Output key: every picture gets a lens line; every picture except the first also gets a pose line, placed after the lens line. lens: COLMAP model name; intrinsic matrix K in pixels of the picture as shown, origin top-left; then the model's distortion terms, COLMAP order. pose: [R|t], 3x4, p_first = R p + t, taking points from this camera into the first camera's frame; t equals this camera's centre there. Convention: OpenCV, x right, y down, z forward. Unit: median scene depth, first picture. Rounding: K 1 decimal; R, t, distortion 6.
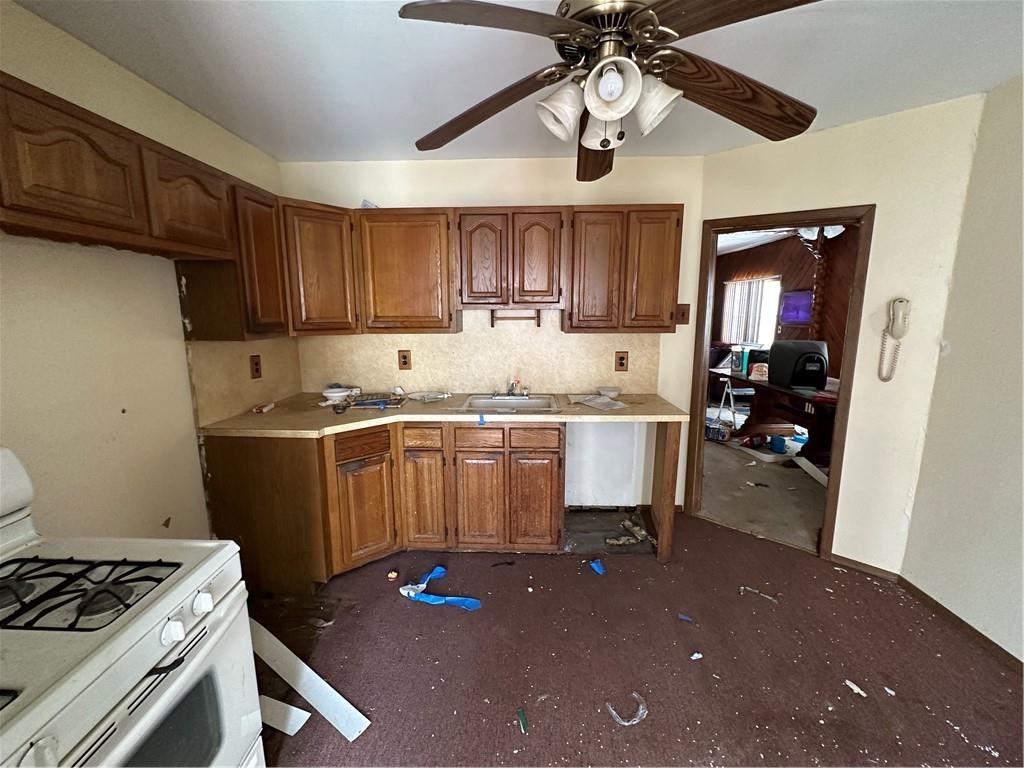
lens RADIAL K [[411.8, 0, 517.3], [0, 411.8, 383.2], [0, 0, 1]] dist [-0.002895, -0.000114]
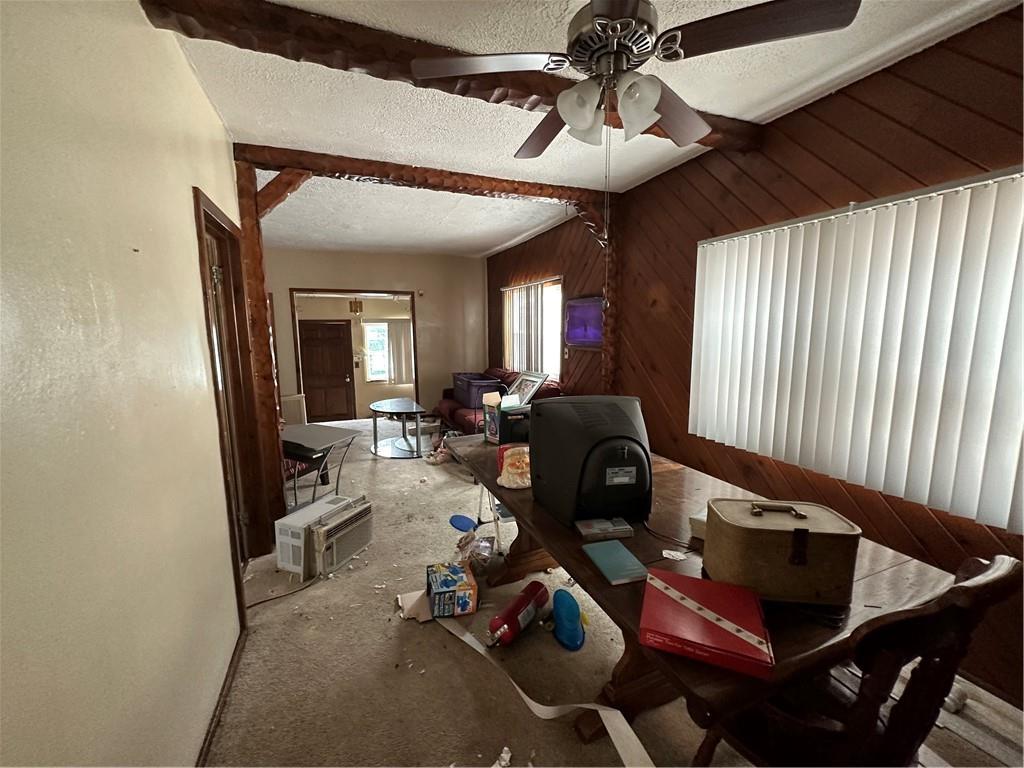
lens RADIAL K [[411.8, 0, 510.8], [0, 411.8, 382.8], [0, 0, 1]] dist [-0.002895, -0.000114]
pose [[0.920722, -0.063082, 0.385087, 0.297384], [0.078451, 0.996621, -0.024314, -0.075905], [-0.382252, 0.052597, 0.922560, 0.420000]]
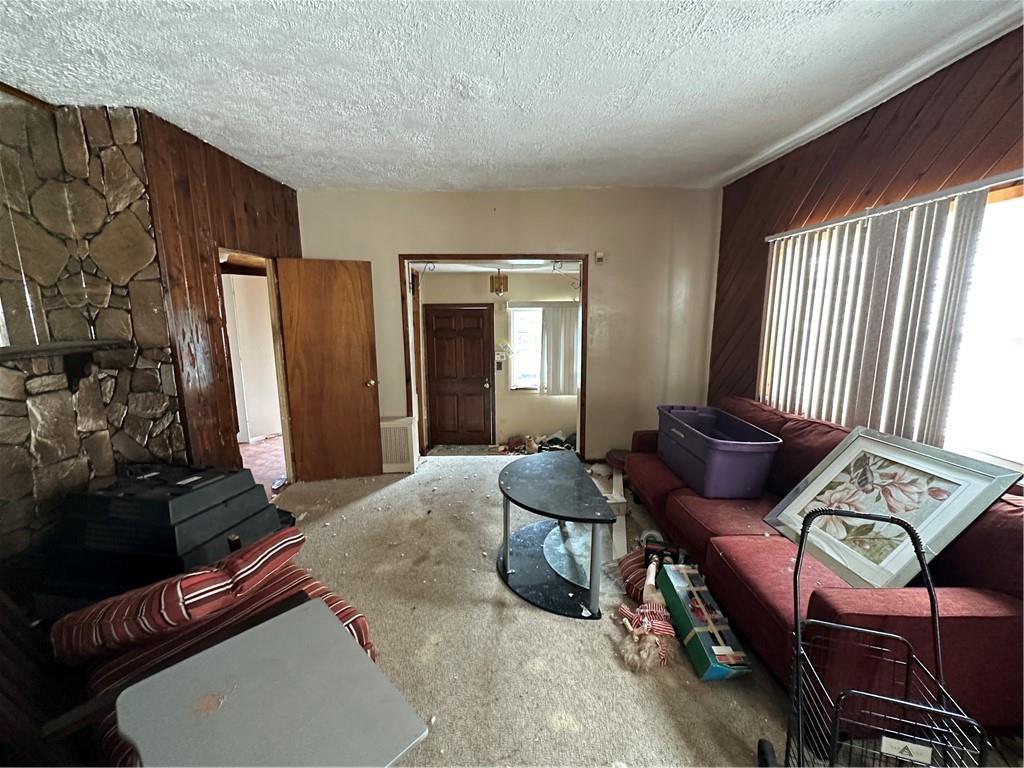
lens RADIAL K [[411.8, 0, 511.7], [0, 411.8, 381.8], [0, 0, 1]] dist [-0.002895, -0.000114]
pose [[0.999281, -0.015563, 0.034579, 0.351140], [0.015790, 0.999855, -0.006318, -0.161397], [-0.034476, 0.006860, 0.999382, 0.868973]]
